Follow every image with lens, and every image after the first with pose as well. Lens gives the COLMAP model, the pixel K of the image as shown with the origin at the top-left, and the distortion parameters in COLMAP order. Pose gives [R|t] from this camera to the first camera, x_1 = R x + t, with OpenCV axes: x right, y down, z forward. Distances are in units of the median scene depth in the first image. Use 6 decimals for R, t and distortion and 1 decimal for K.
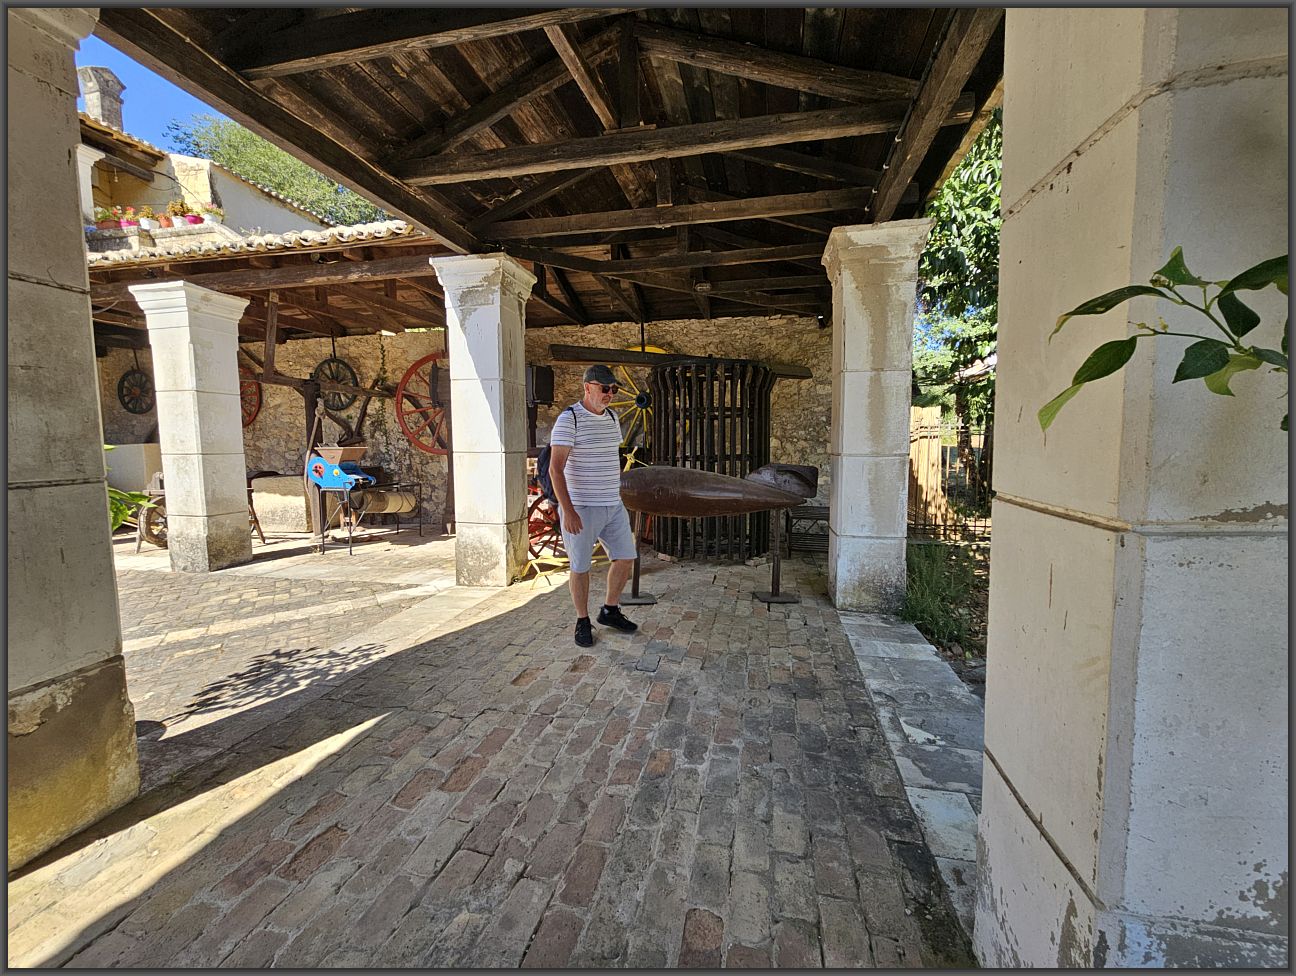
lens RADIAL K [[525.6, 0, 645.7], [0, 525.6, 485.5], [0, 0, 1]] dist [-0.003069, 0.000110]
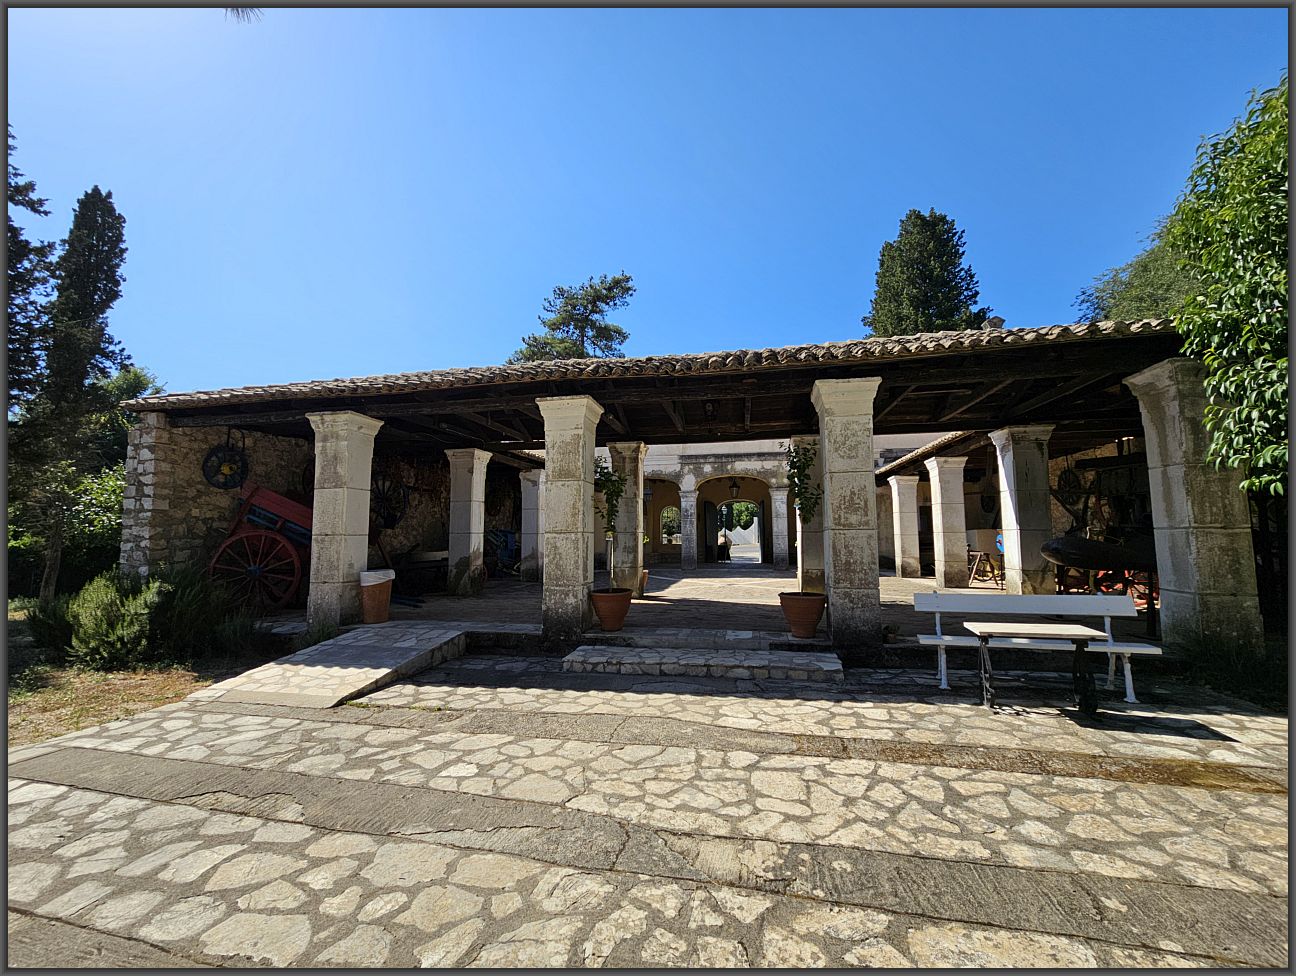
lens RADIAL K [[525.6, 0, 645.7], [0, 525.6, 485.5], [0, 0, 1]] dist [-0.003069, 0.000110]
pose [[0.022332, -0.091186, -0.995583, 1.729085], [-0.093956, 0.991233, -0.092895, 0.083326], [0.995326, 0.095616, 0.013569, -0.352225]]
